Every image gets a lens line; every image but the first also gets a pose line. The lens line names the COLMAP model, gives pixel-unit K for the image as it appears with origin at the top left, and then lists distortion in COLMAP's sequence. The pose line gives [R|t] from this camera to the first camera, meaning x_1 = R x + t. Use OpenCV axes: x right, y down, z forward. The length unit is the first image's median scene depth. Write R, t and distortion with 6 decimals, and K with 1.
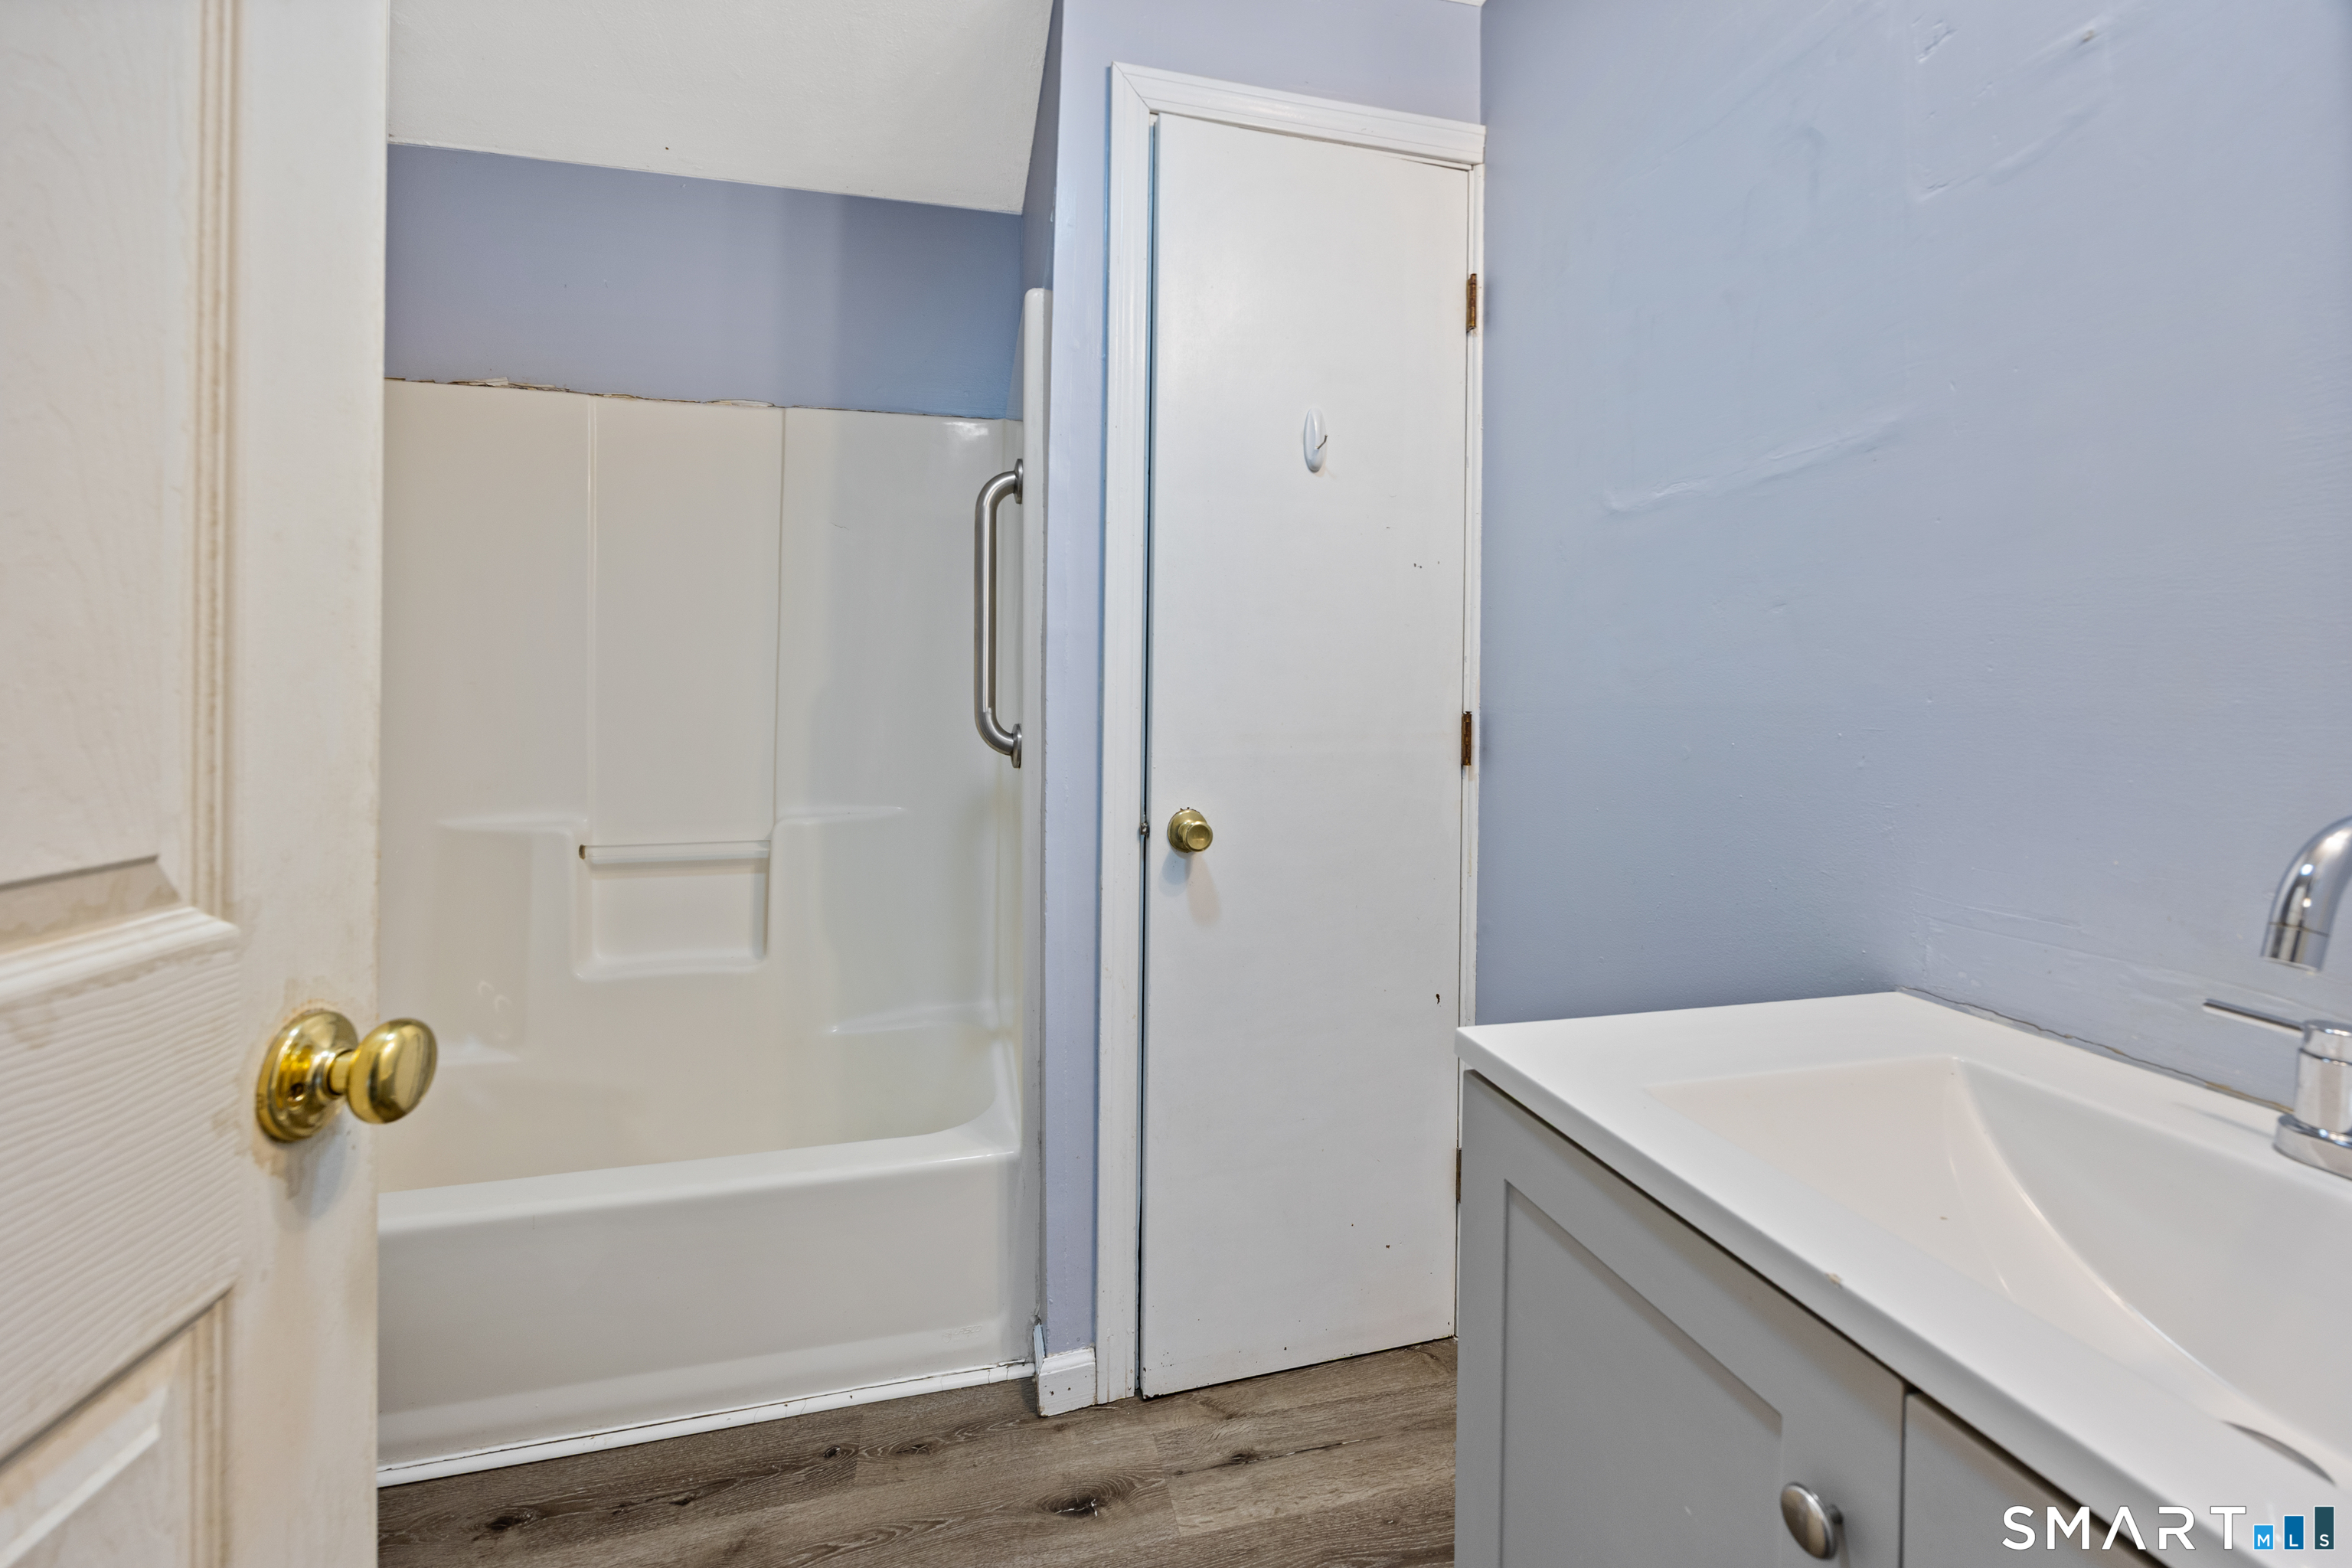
lens RADIAL K [[950.3, 0, 1177.8], [0, 950.3, 699.7], [0, 0, 1]] dist [-0.006503, -0.000418]
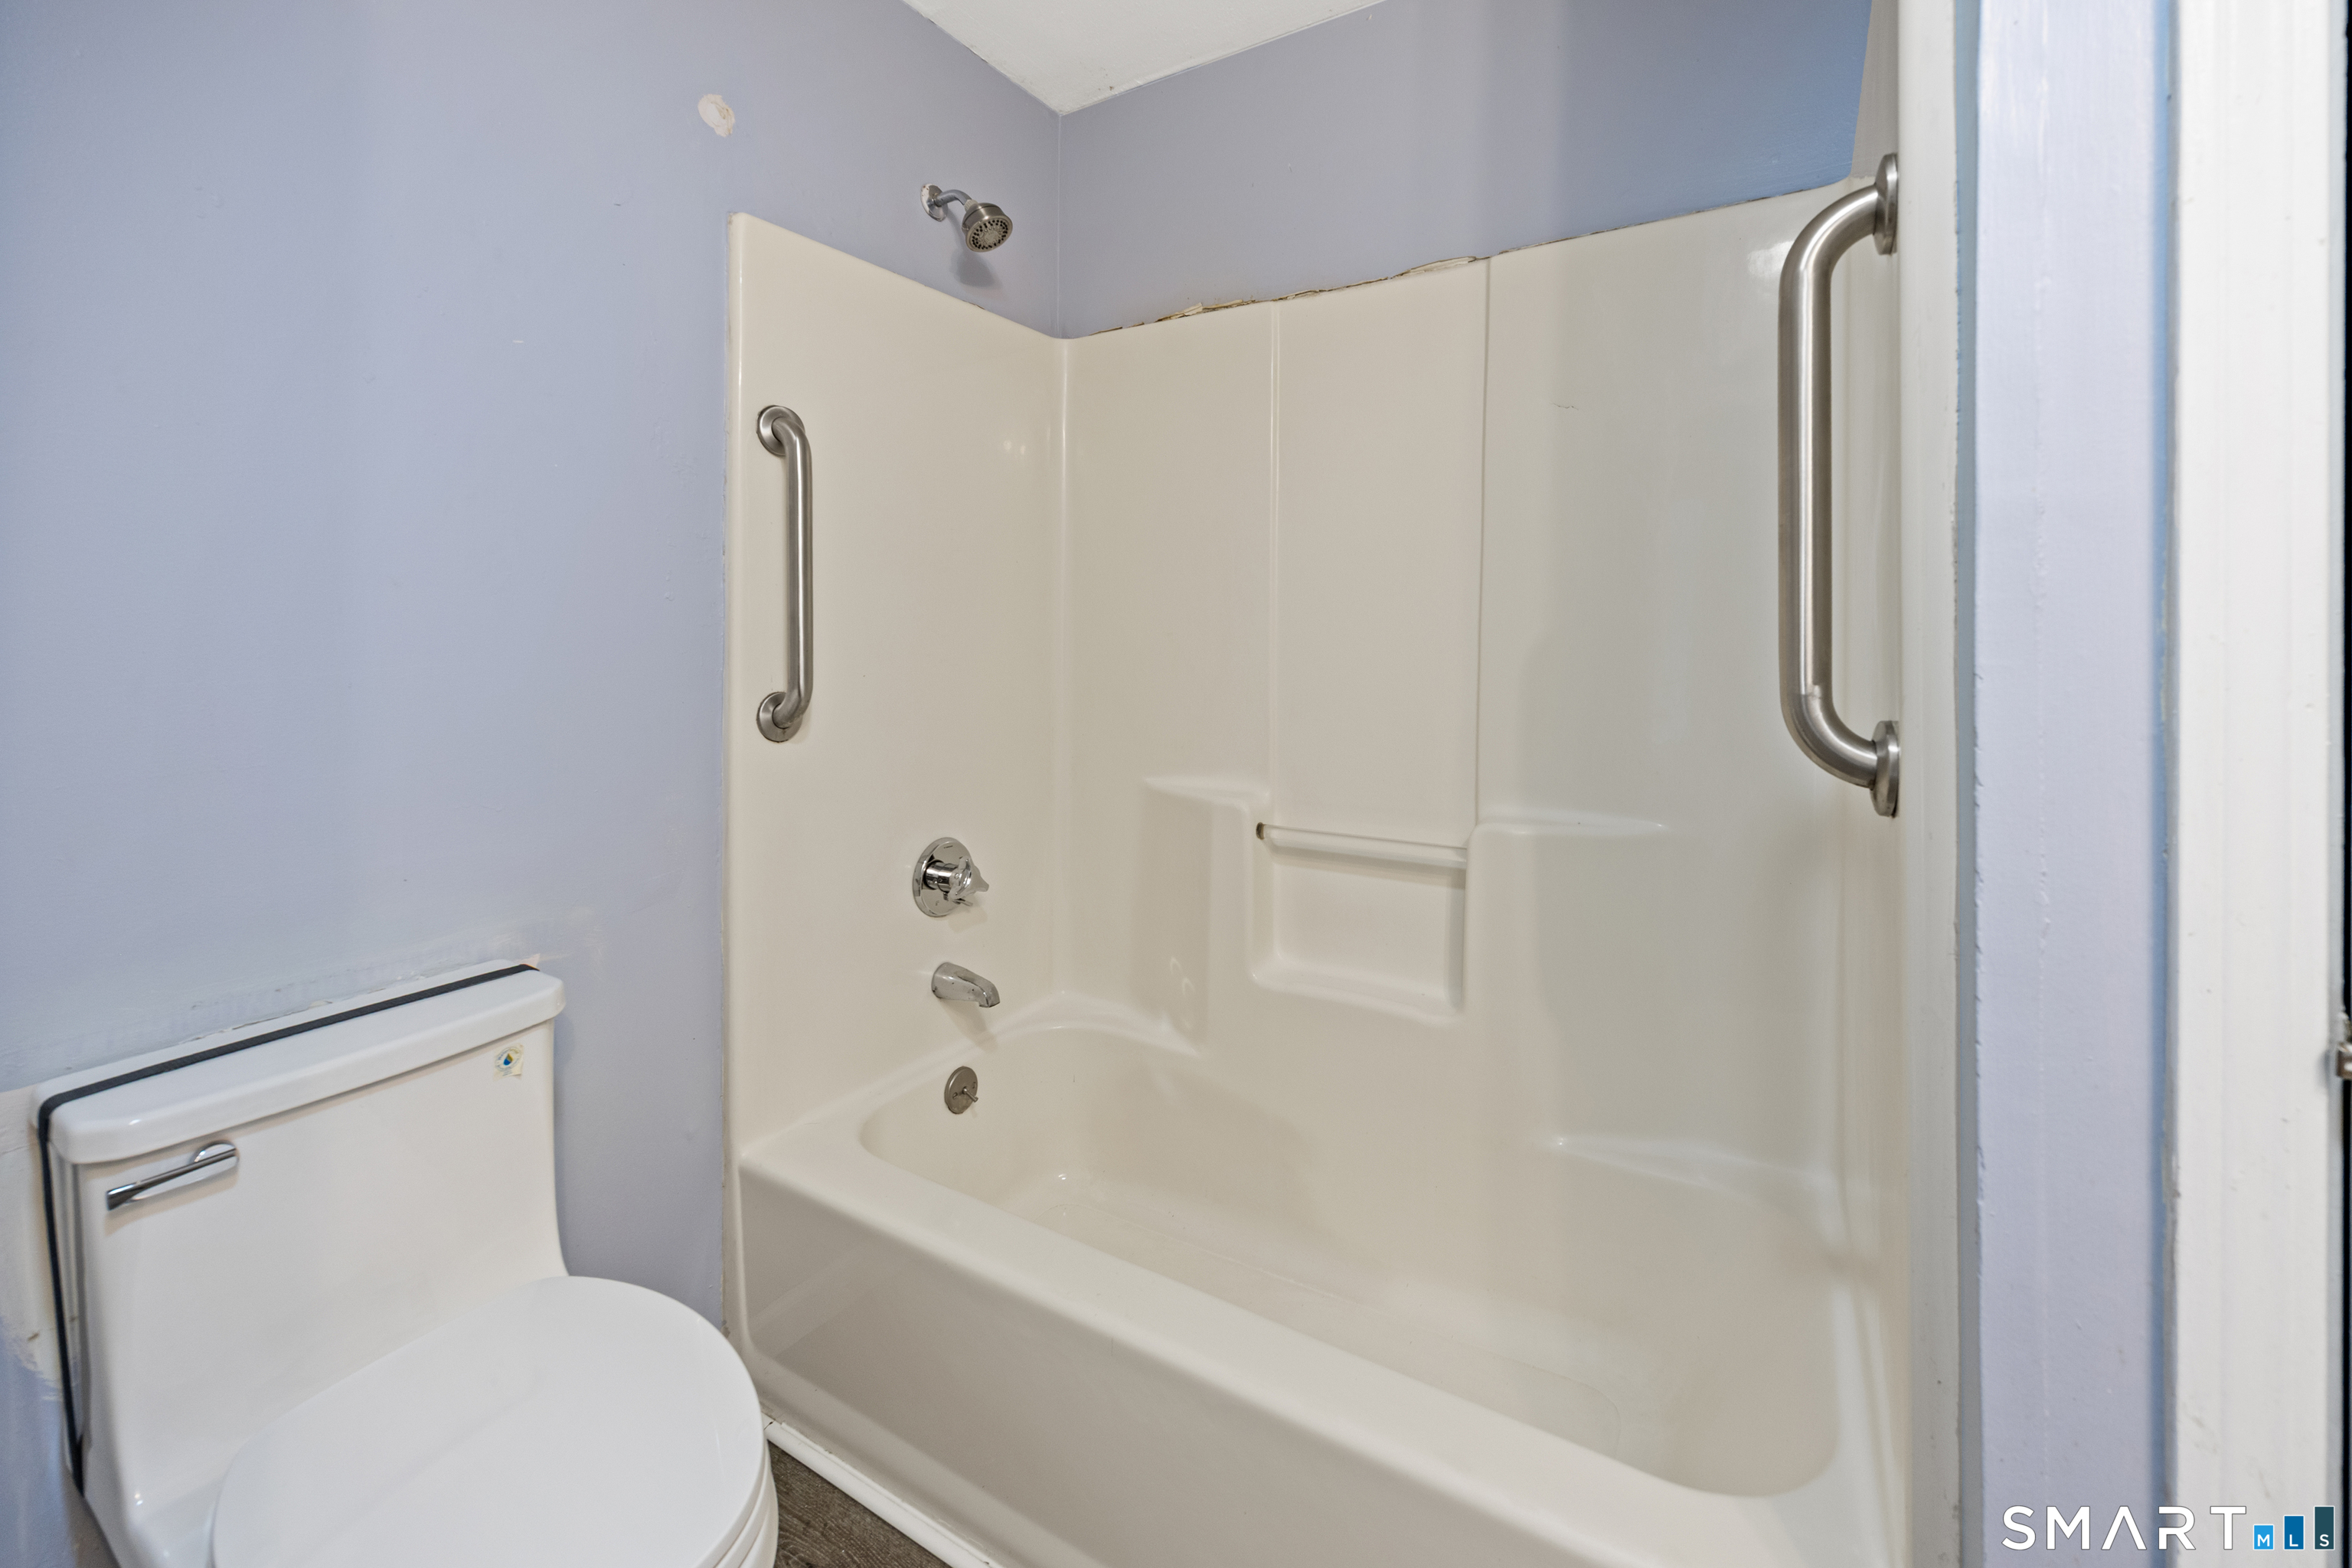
lens RADIAL K [[959.0, 0, 1163.3], [0, 959.0, 645.7], [0, 0, 1]] dist [-0.000132, 0.000169]
pose [[0.692967, -0.004214, -0.720957, -0.074504], [0.009687, 0.999947, 0.003466, -0.016385], [0.720904, -0.009385, 0.692971, 0.411919]]
